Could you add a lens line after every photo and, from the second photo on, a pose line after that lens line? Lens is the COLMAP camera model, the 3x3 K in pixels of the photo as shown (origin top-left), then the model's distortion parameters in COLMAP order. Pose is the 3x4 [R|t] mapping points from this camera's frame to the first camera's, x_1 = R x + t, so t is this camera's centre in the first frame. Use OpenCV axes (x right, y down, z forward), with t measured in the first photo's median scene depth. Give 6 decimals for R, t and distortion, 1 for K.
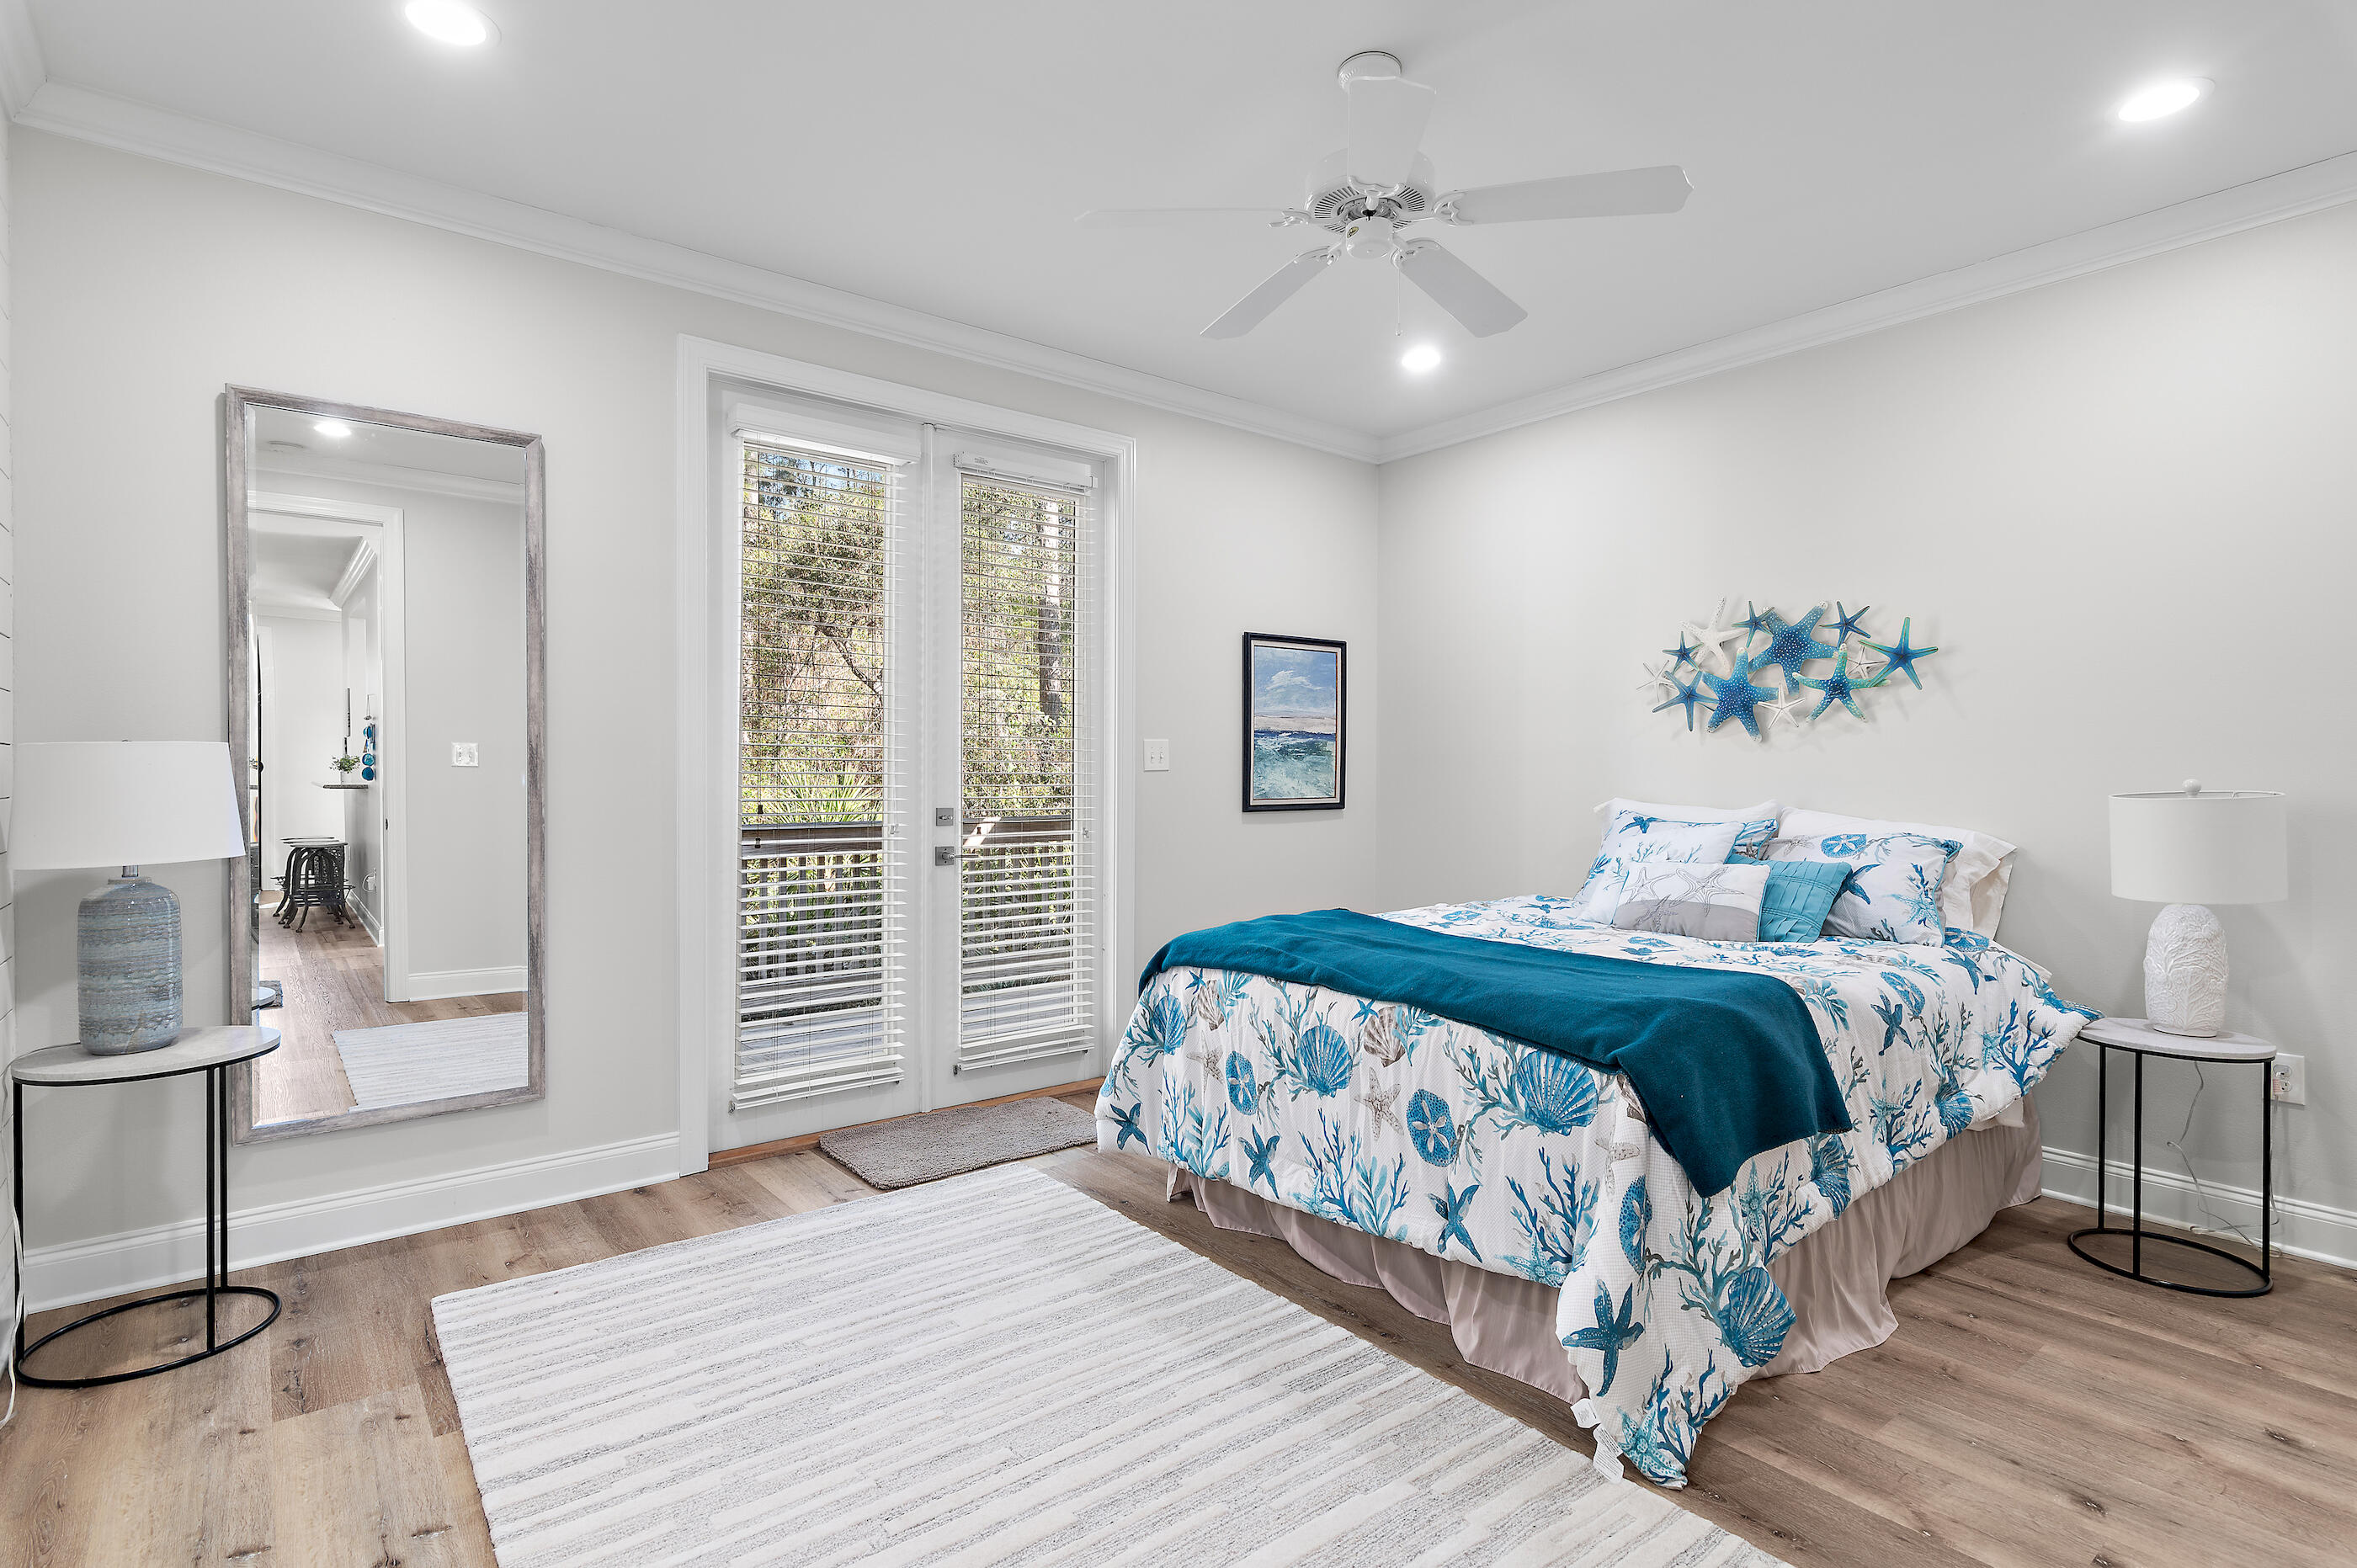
lens RADIAL K [[1174.8, 0, 1183.8], [0, 1174.8, 767.4], [0, 0, 1]] dist [-0.001469, -0.000566]
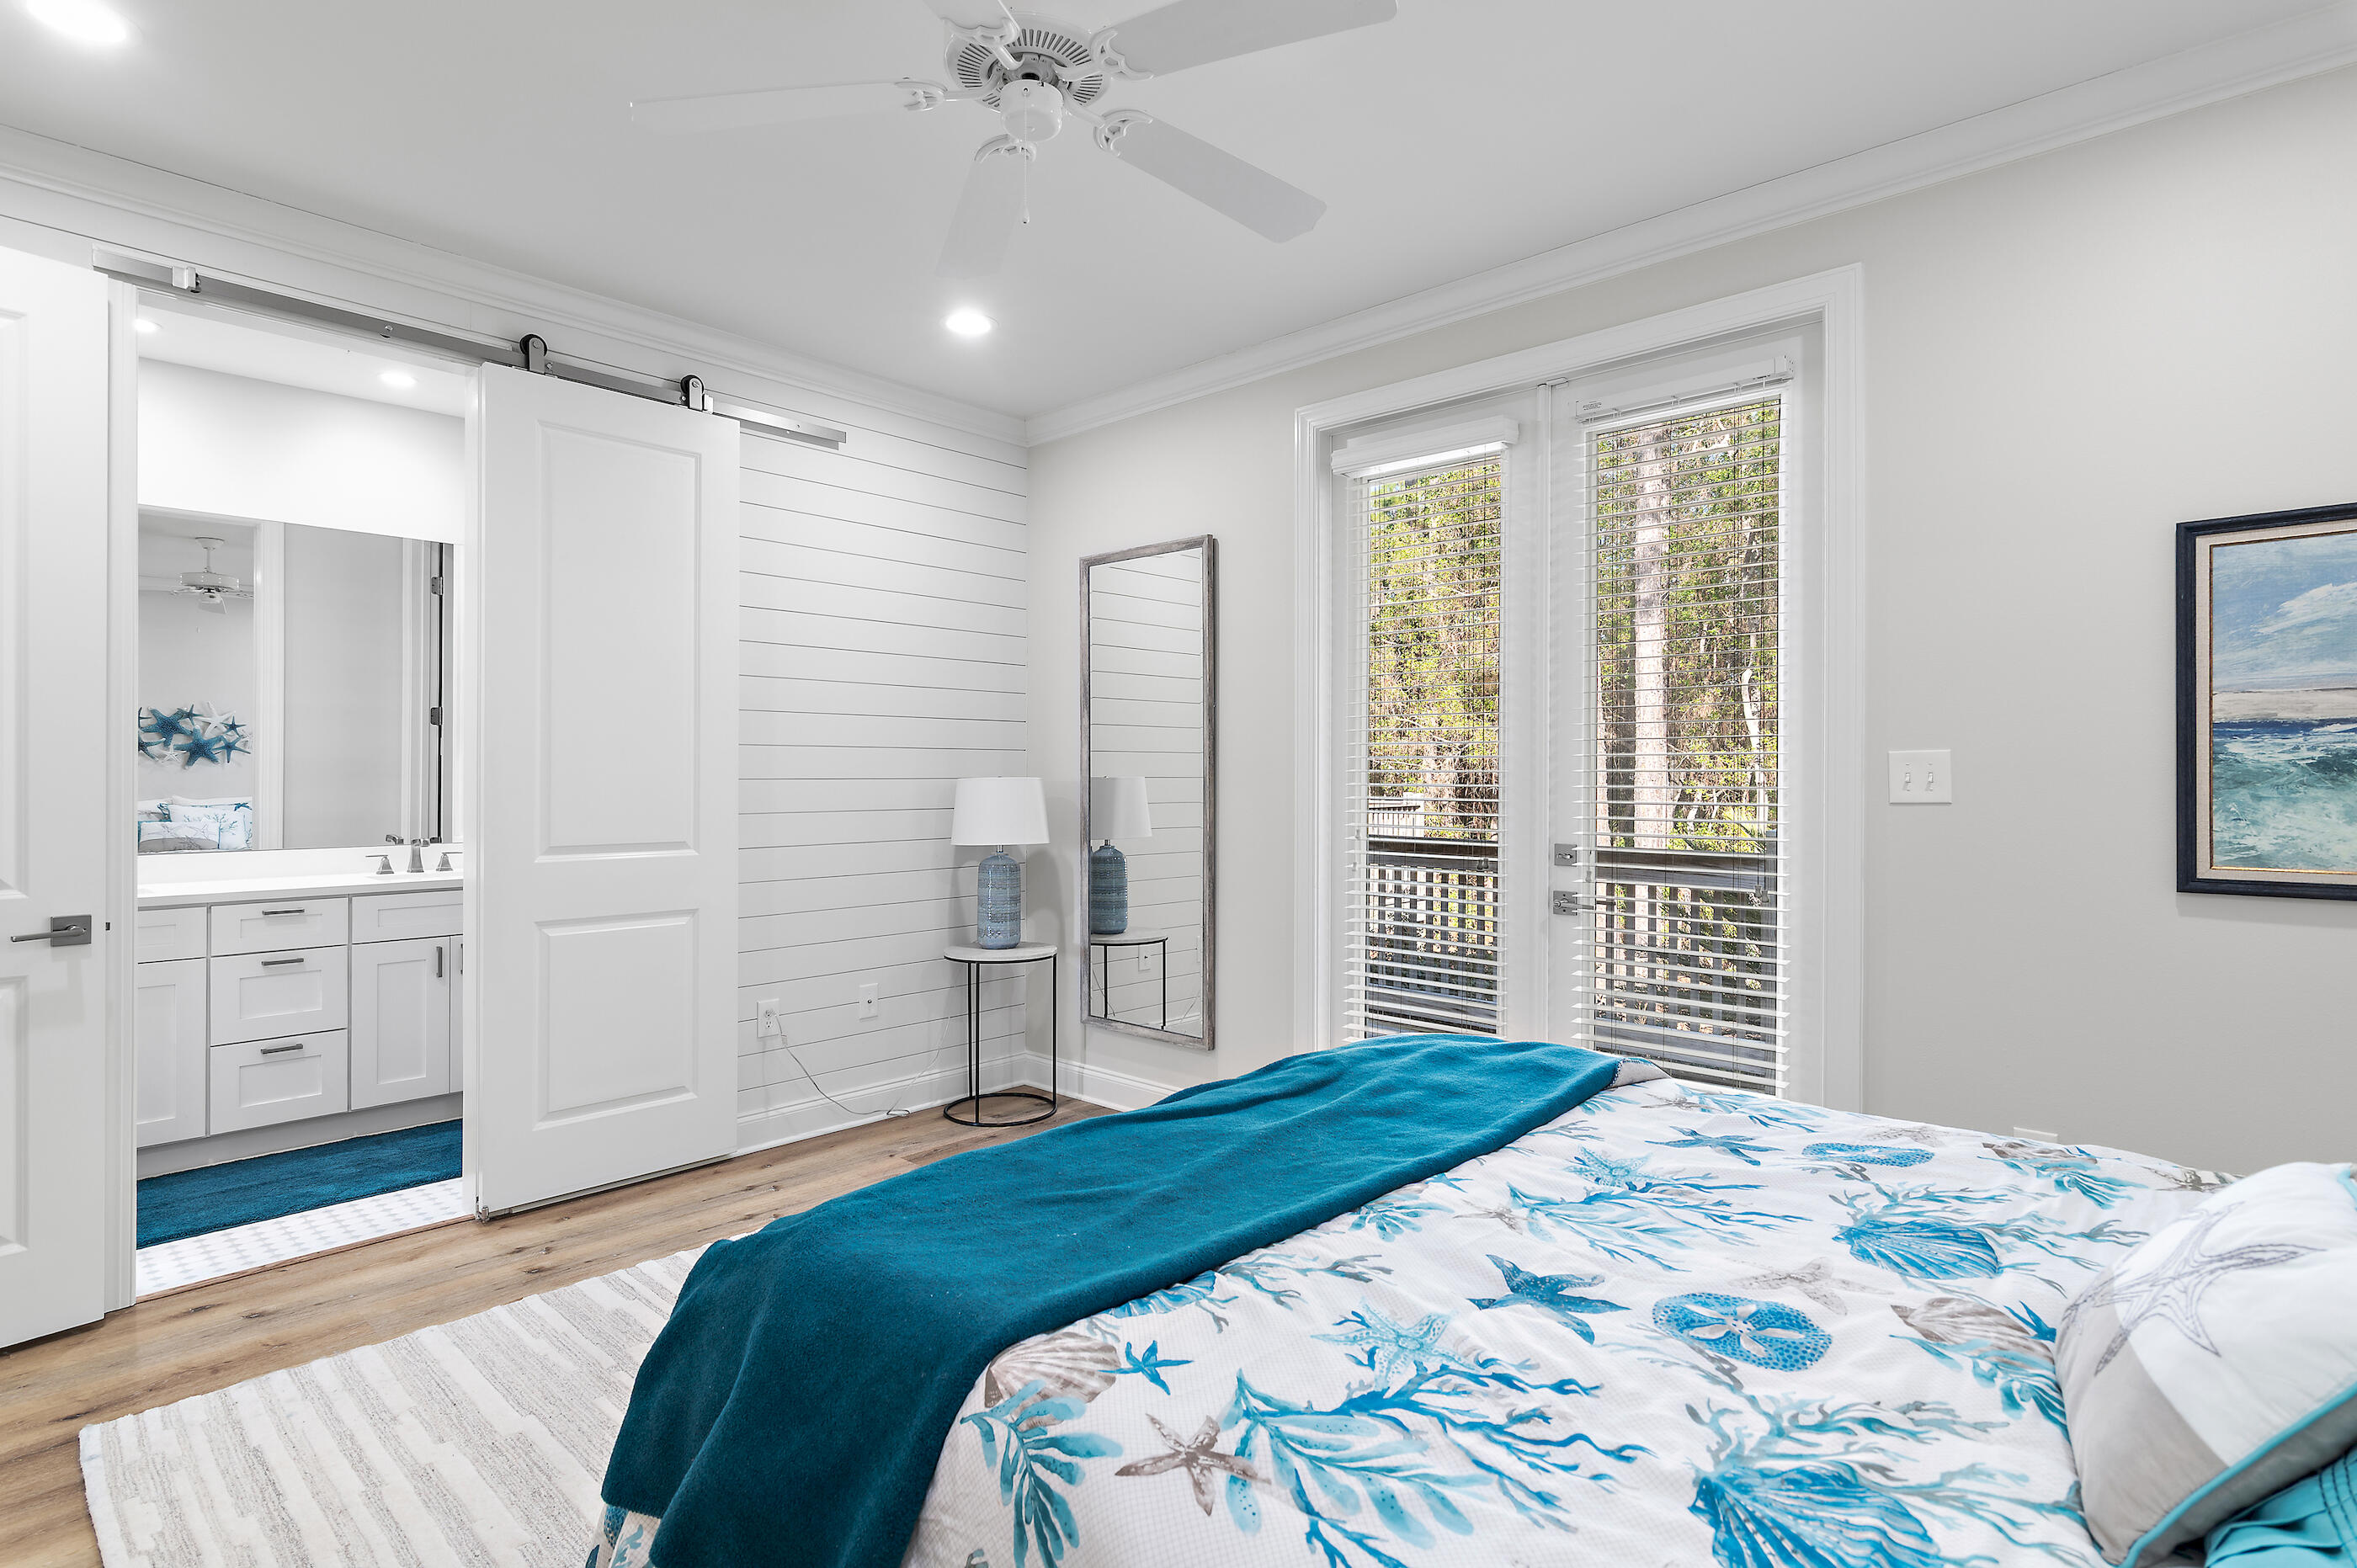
lens RADIAL K [[1174.8, 0, 1183.8], [0, 1174.8, 767.4], [0, 0, 1]] dist [-0.001469, -0.000566]
pose [[0.142446, -0.009687, -0.989755, 0.505590], [0.001892, 0.999953, -0.009514, -0.010468], [0.989801, -0.000518, 0.142458, 0.551947]]
